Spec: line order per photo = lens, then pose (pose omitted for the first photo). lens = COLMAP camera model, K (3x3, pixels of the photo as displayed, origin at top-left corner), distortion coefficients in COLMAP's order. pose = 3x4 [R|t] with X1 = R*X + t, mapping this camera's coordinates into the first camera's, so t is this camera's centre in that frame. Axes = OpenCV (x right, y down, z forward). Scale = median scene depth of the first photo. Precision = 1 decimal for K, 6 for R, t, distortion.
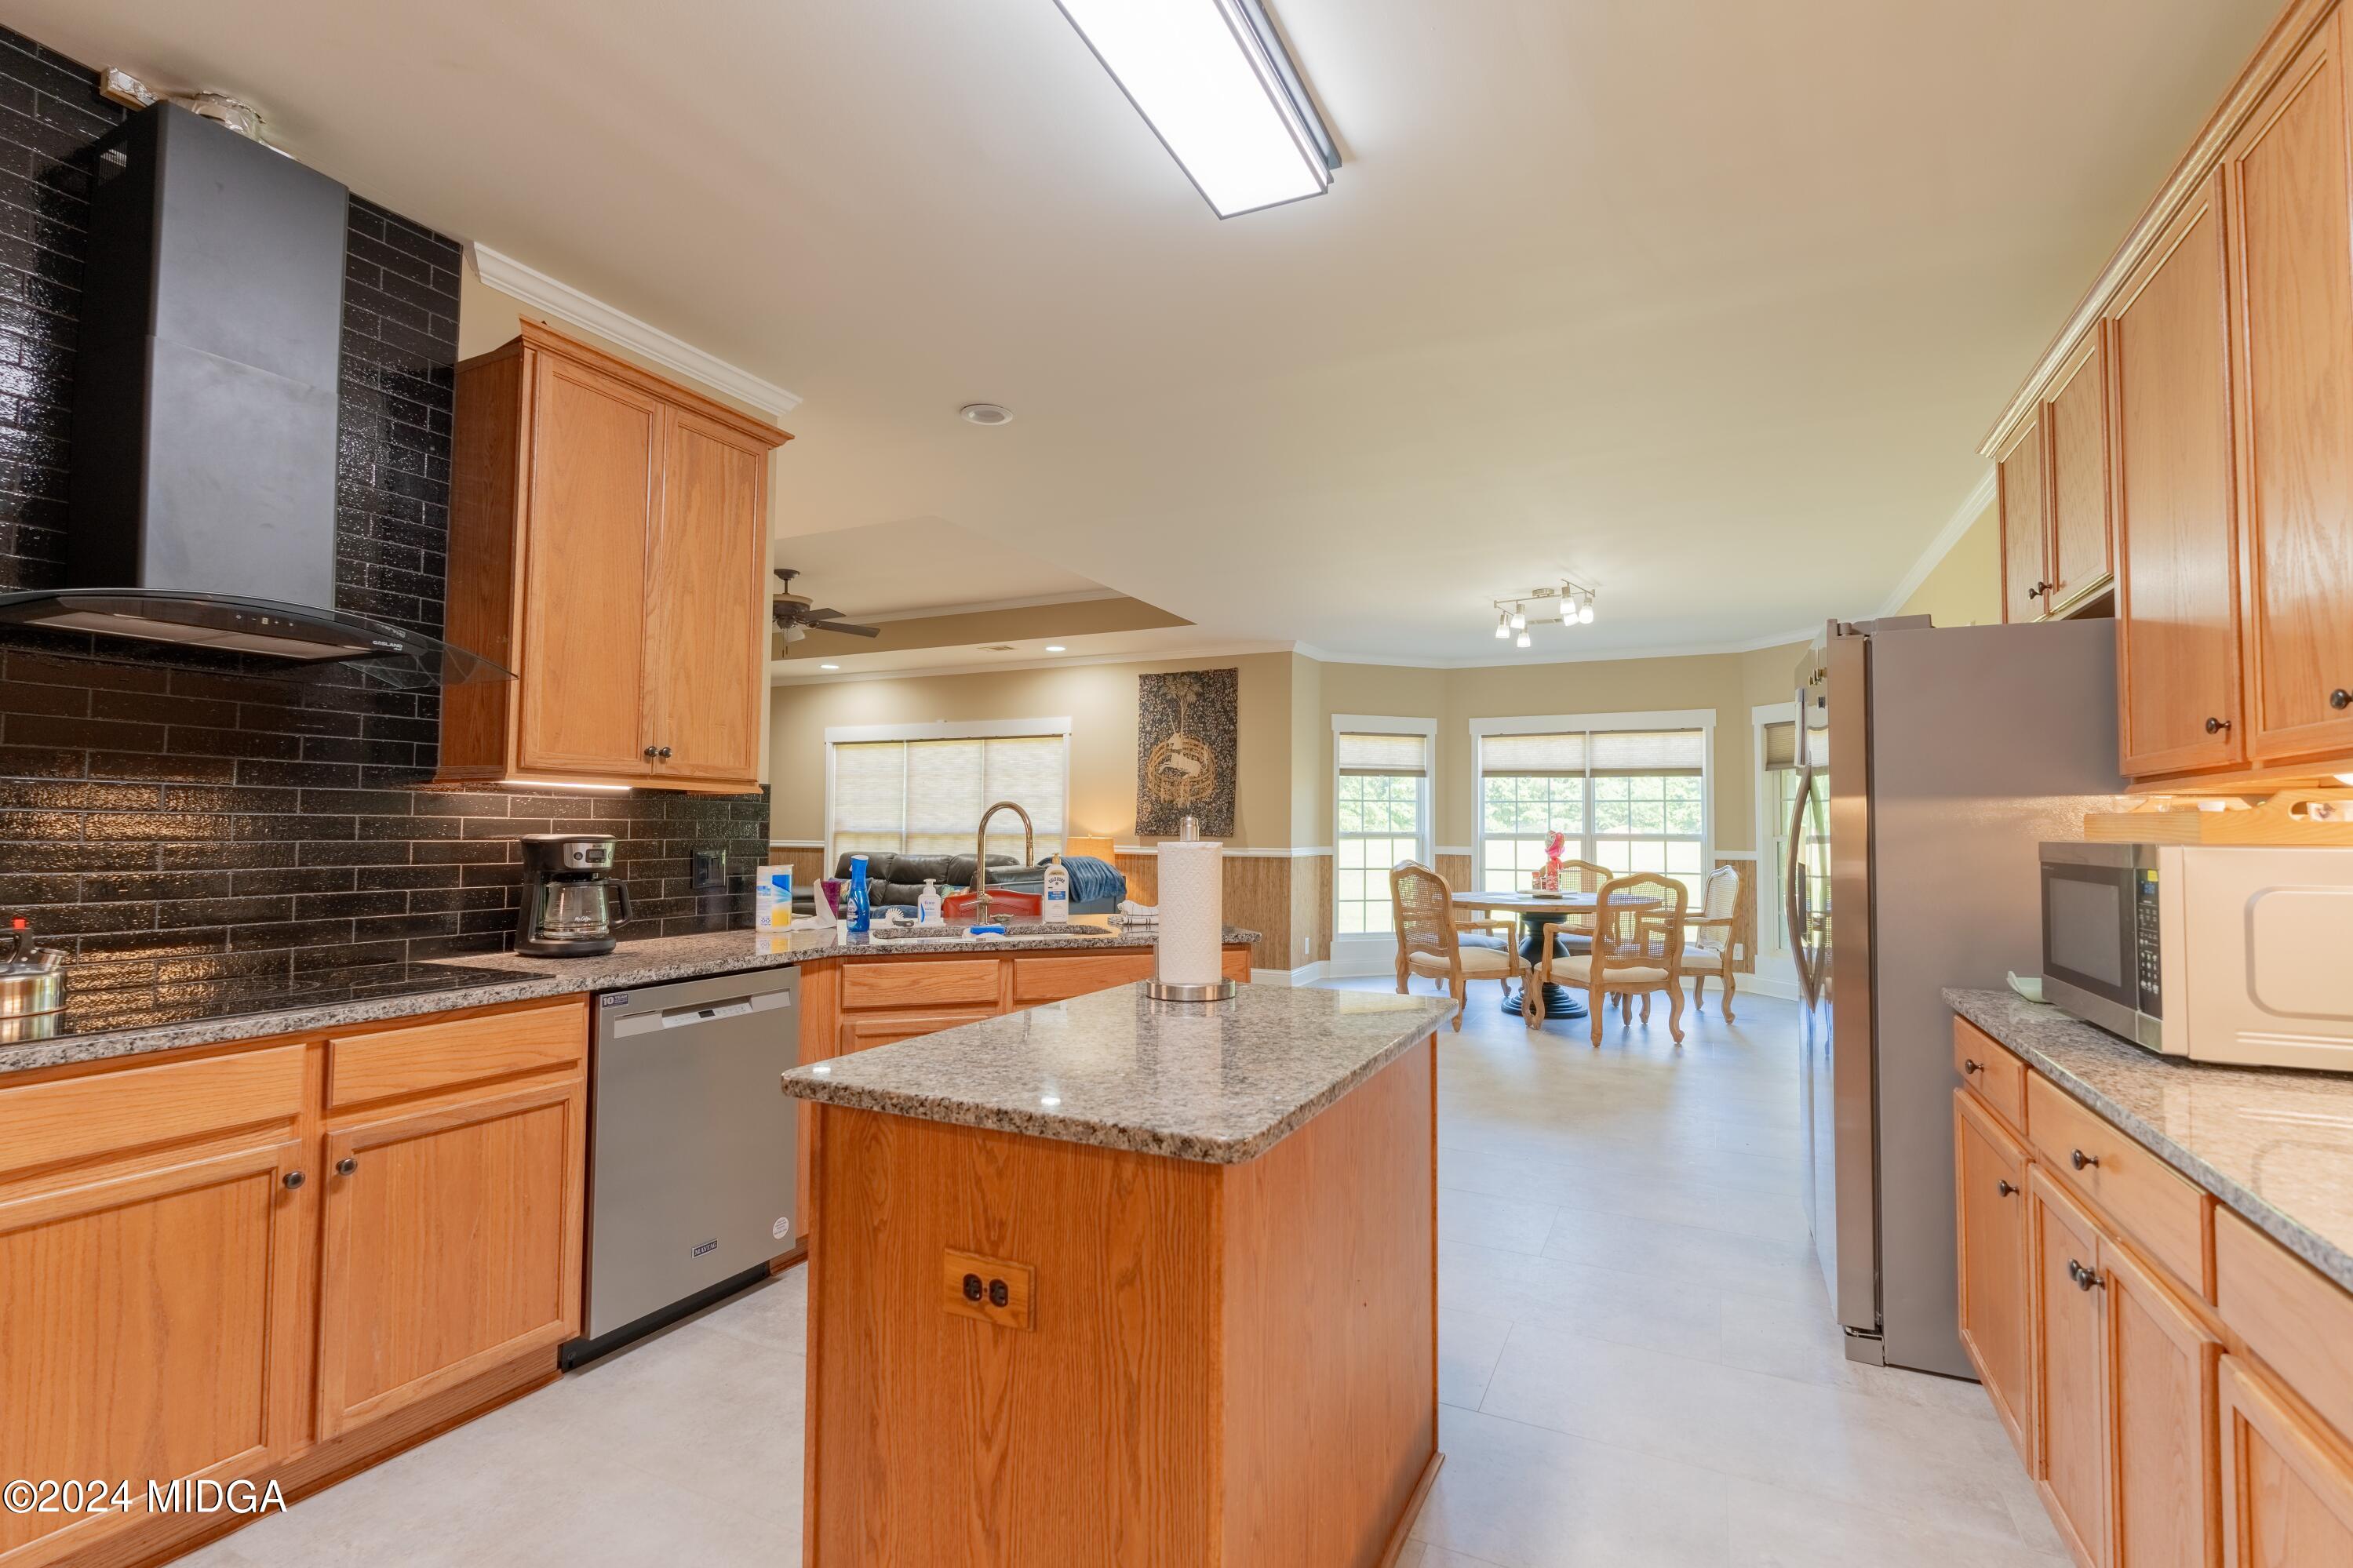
lens RADIAL K [[1096.0, 0, 1176.5], [0, 1096.0, 784.0], [0, 0, 1]] dist [0.000494, -0.000146]
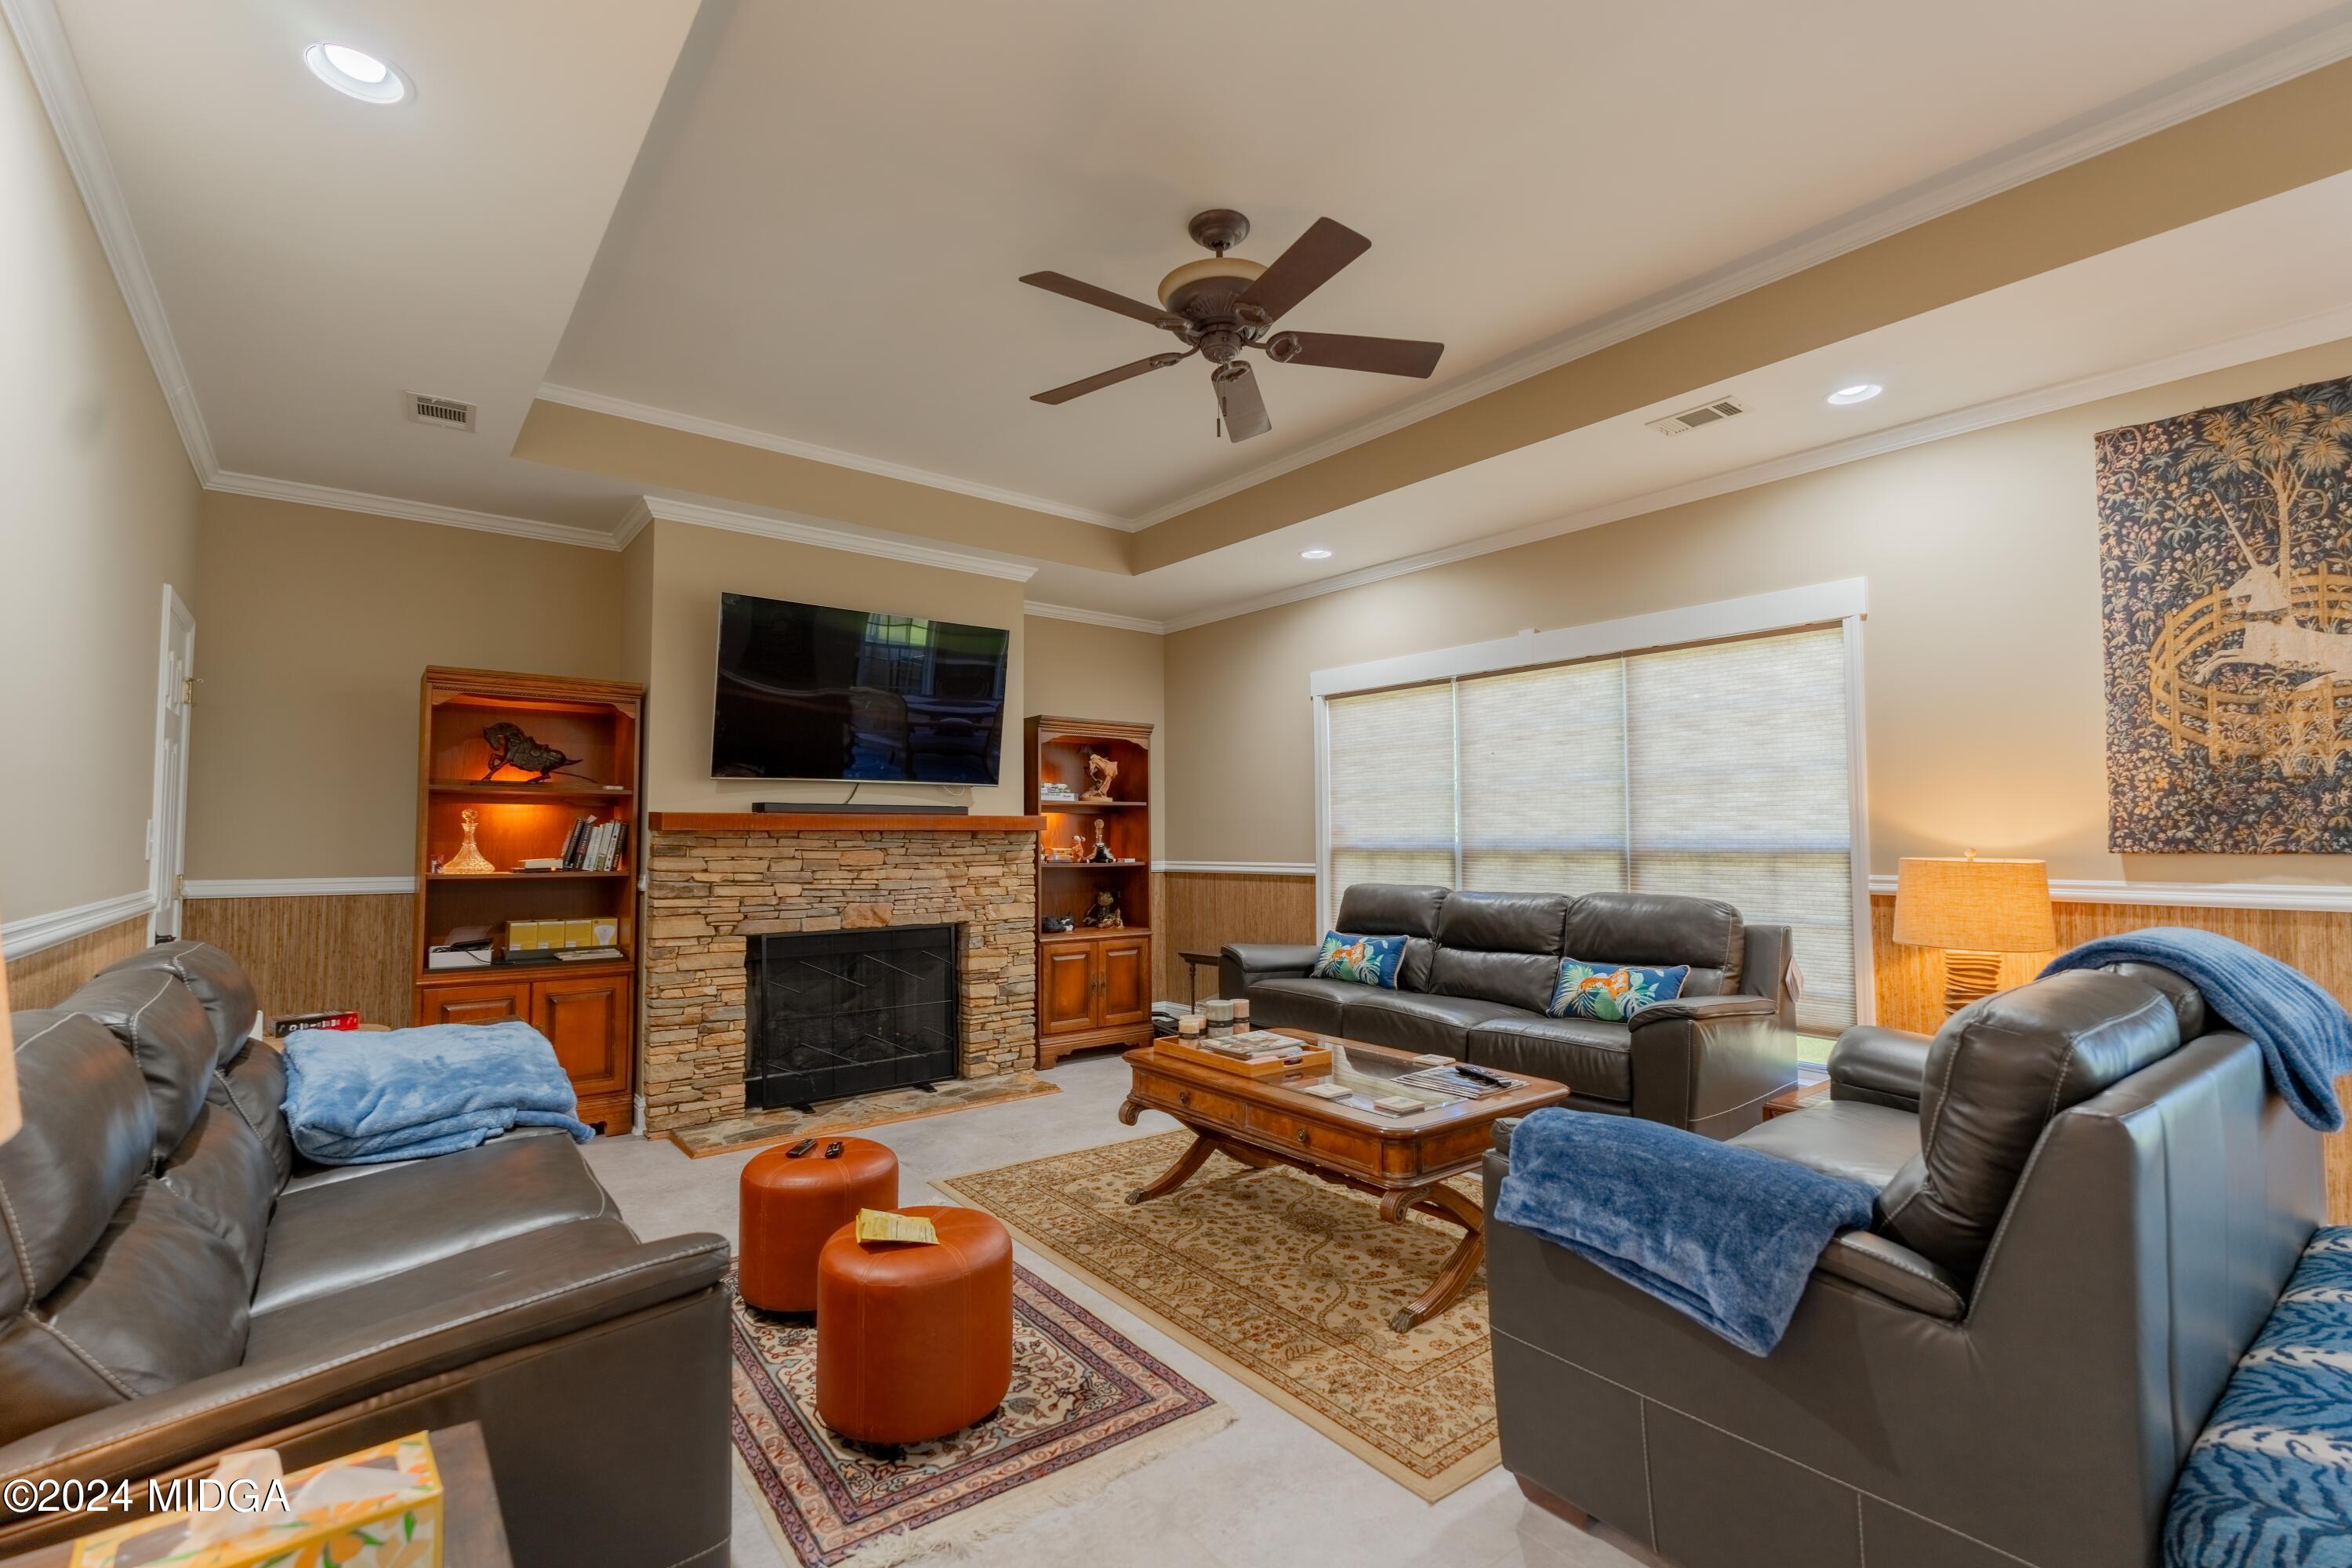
lens RADIAL K [[1040.2, 0, 1163.9], [0, 1040.2, 787.2], [0, 0, 1]] dist [-0.003263, -0.000891]
pose [[0.901854, -0.032304, -0.430831, -0.177568], [0.027642, 0.999472, -0.017079, 0.021242], [0.431155, 0.003494, 0.902271, 0.536114]]
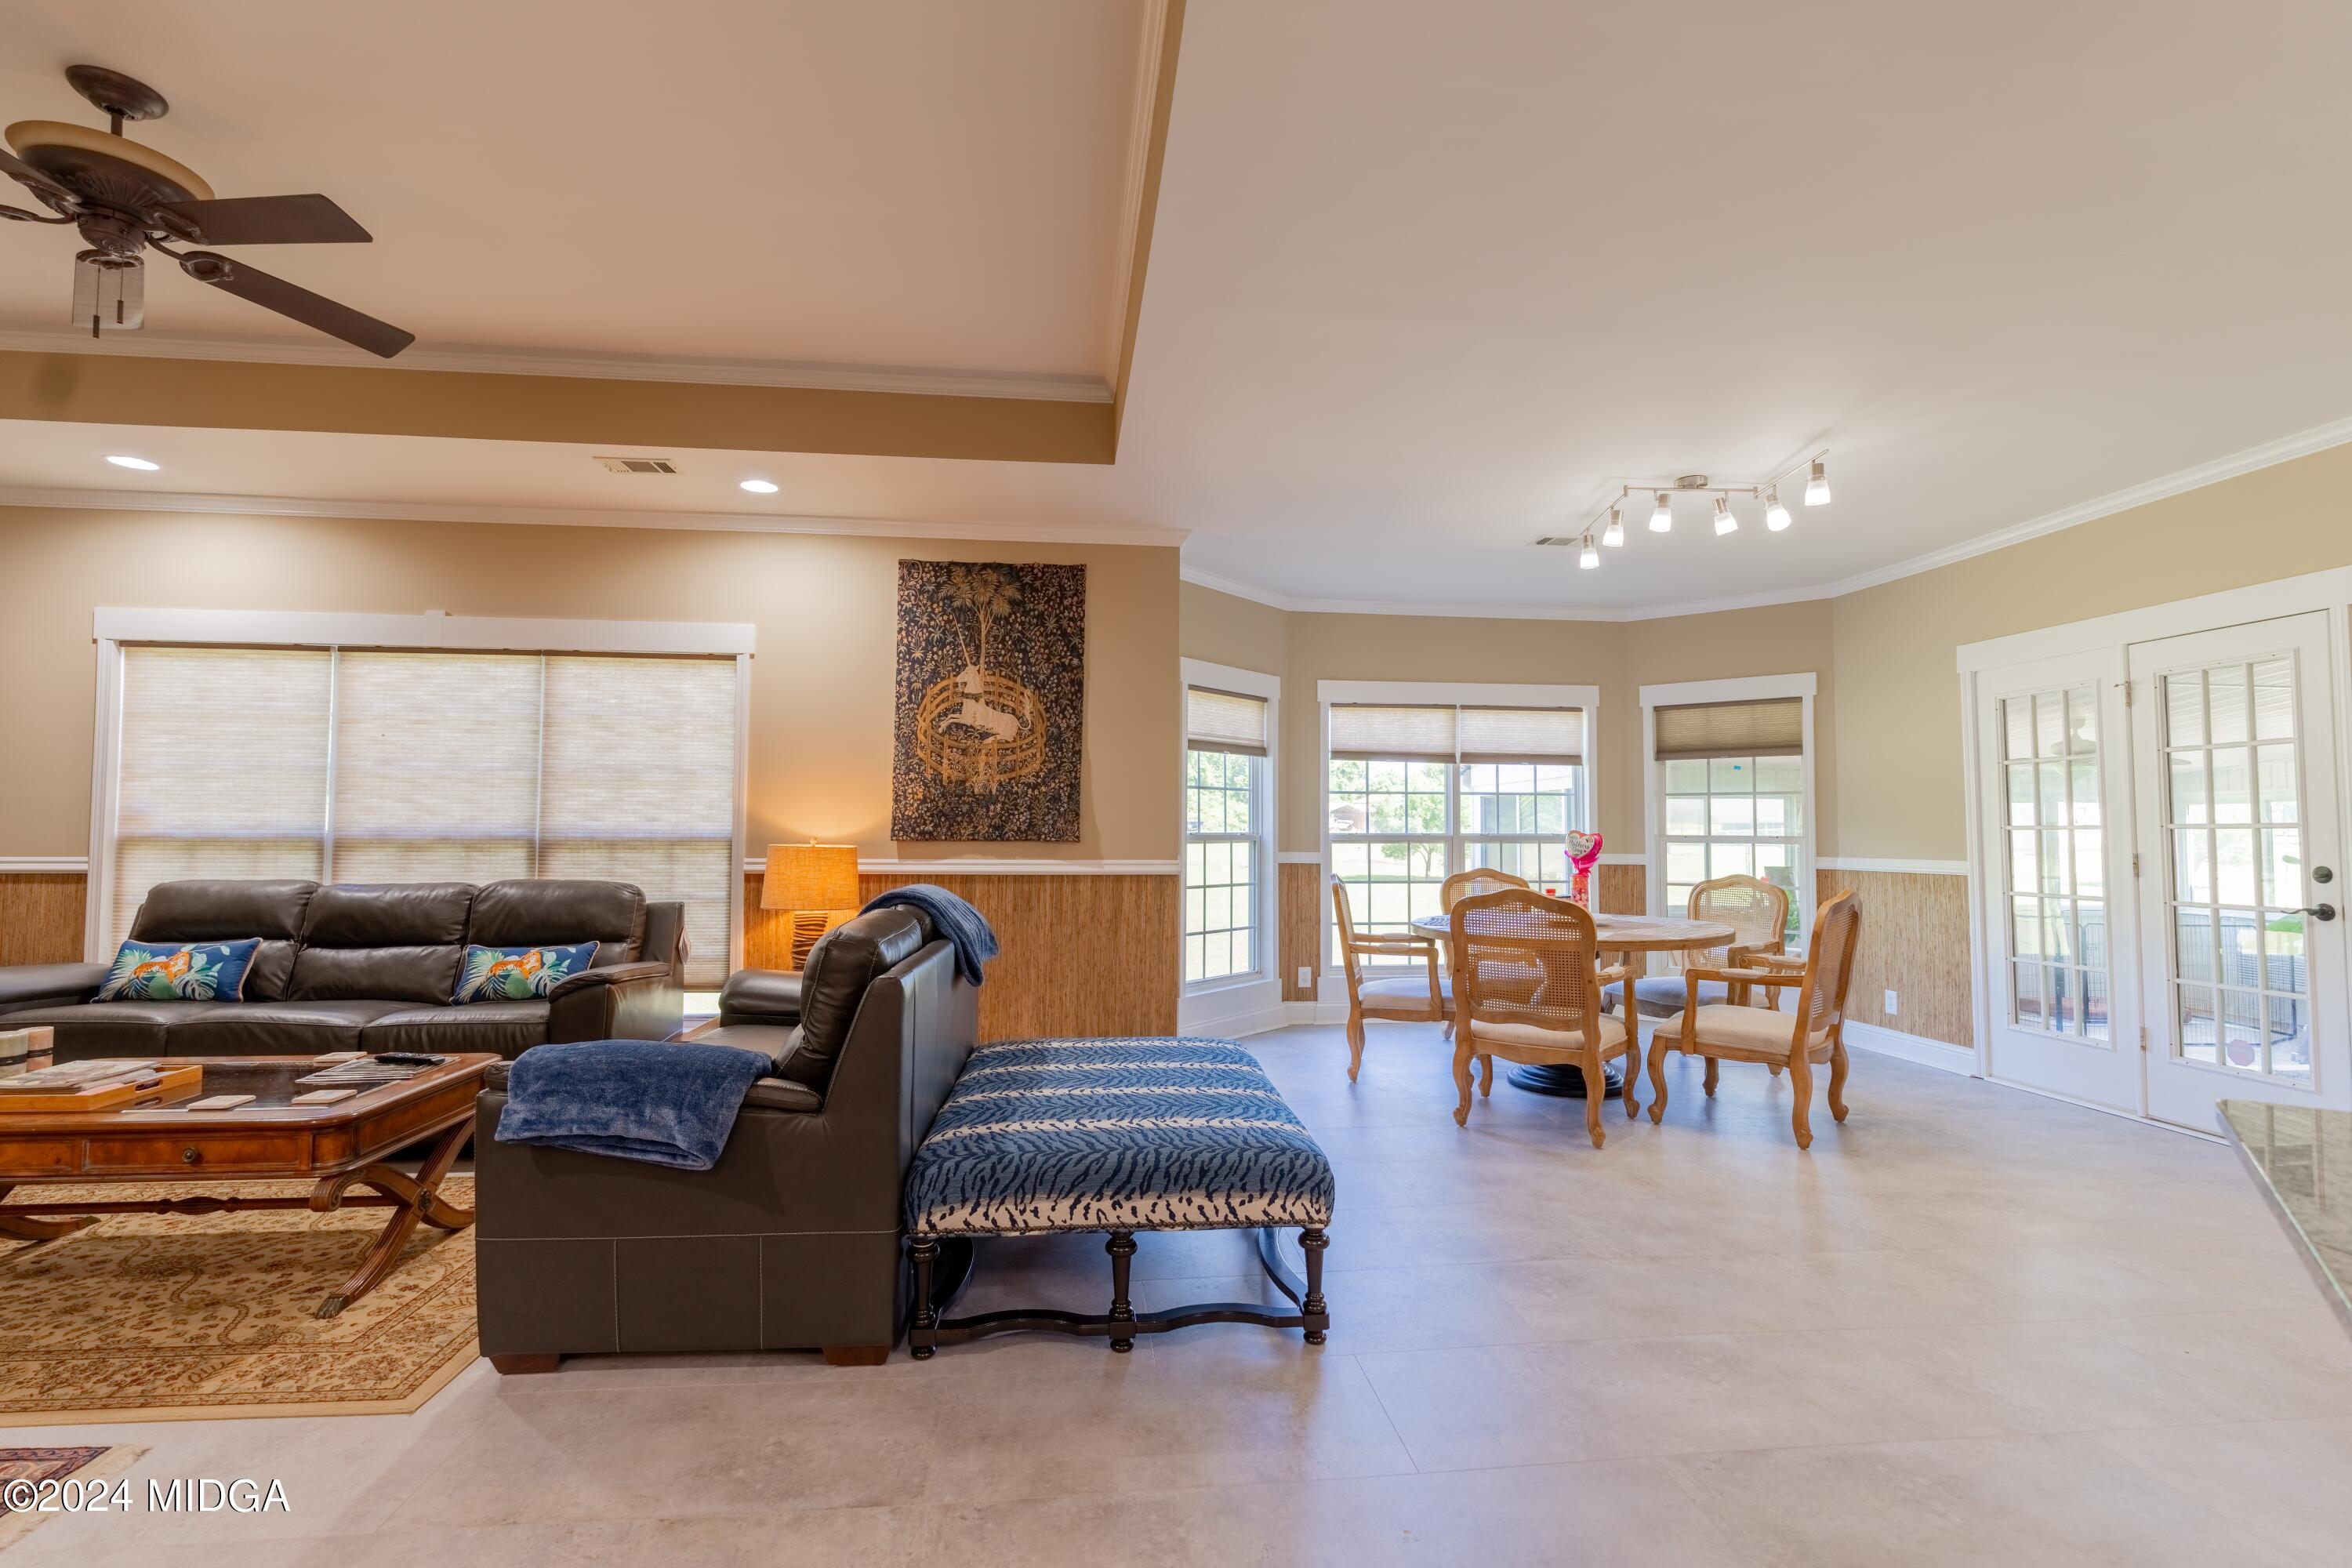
lens RADIAL K [[1081.9, 0, 1193.2], [0, 1081.9, 789.8], [0, 0, 1]] dist [-0.002364, -0.000066]
pose [[0.840464, 0.017570, 0.541583, -0.210426], [-0.020719, 0.999785, -0.000283, 0.017477], [-0.541471, -0.010983, 0.840647, 0.444432]]
